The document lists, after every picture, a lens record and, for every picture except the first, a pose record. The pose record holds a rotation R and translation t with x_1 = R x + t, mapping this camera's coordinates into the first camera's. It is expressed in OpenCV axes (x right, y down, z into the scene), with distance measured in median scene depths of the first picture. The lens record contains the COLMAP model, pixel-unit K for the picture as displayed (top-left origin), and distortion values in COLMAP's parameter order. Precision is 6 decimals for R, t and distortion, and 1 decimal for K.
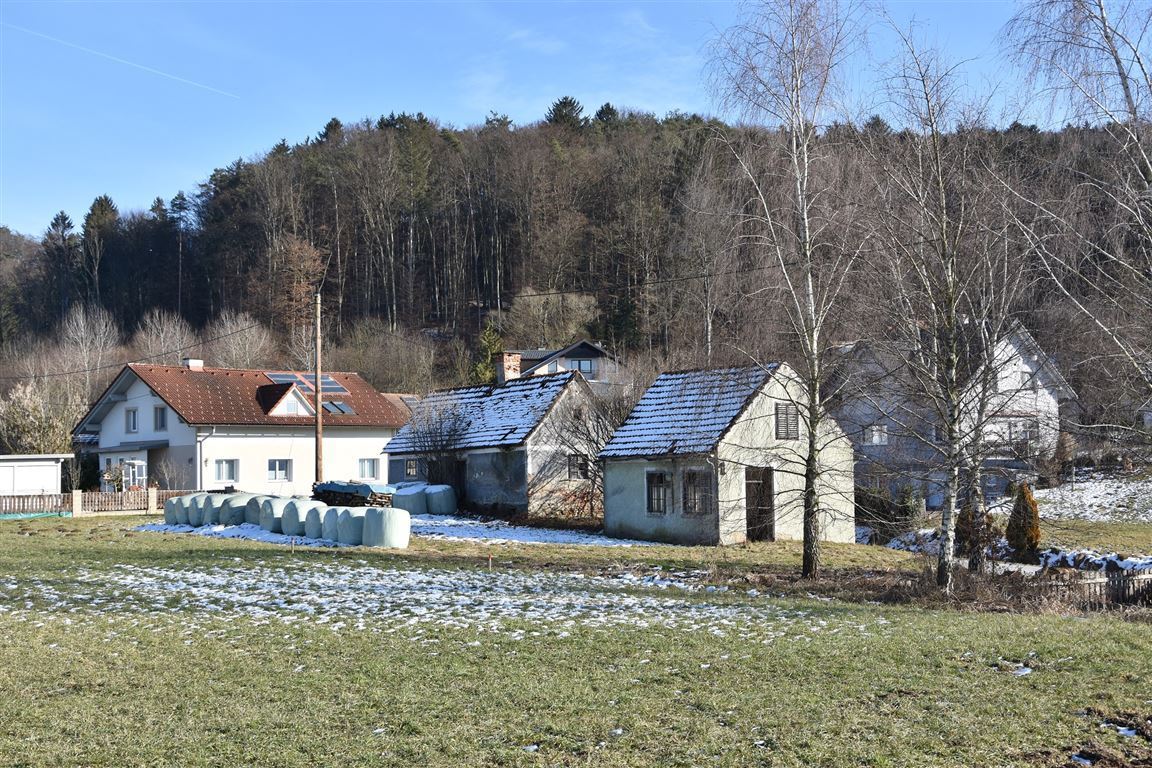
lens RADIAL K [[1617.2, 0, 576.0], [0, 1617.2, 384.0], [0, 0, 1]] dist [0.054335, 0.638042]
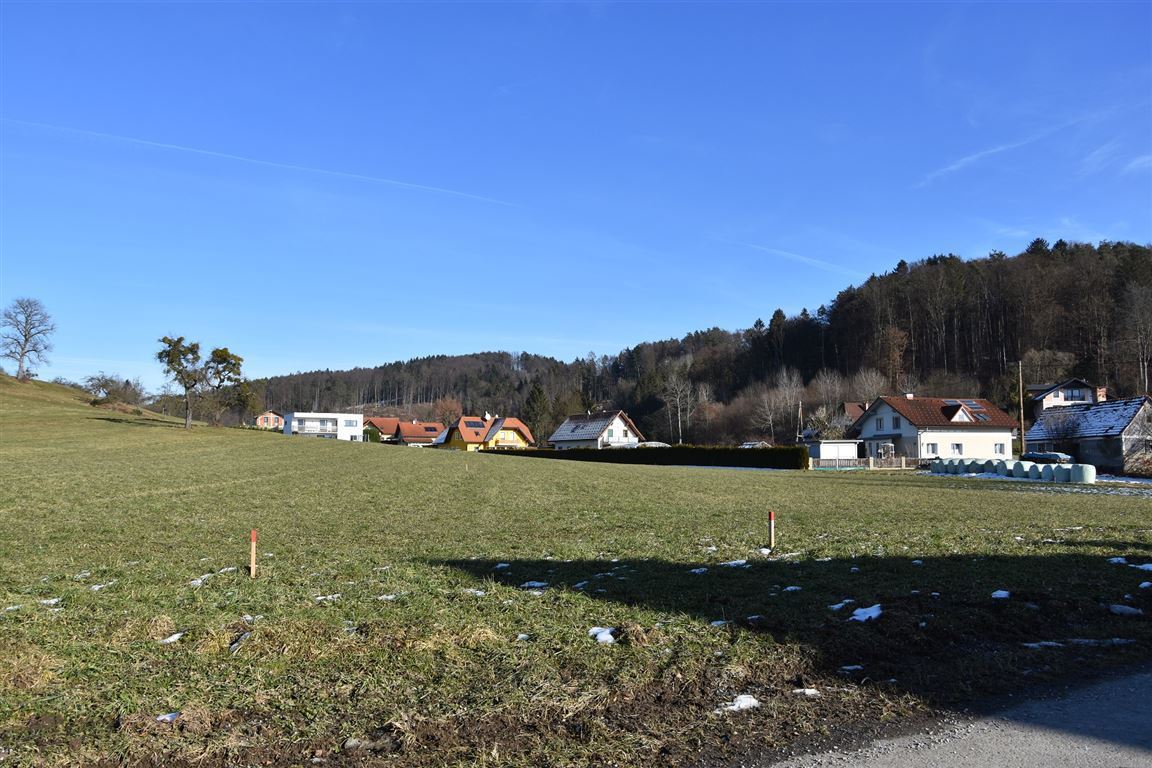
lens RADIAL K [[896.7, 0, 576.0], [0, 896.7, 384.0], [0, 0, 1]] dist [-0.150916, 0.109396]
pose [[0.891498, -0.021017, -0.452537, -0.127340], [0.009574, 0.999574, -0.027561, -0.001141], [0.452924, 0.020238, 0.891320, -0.177225]]
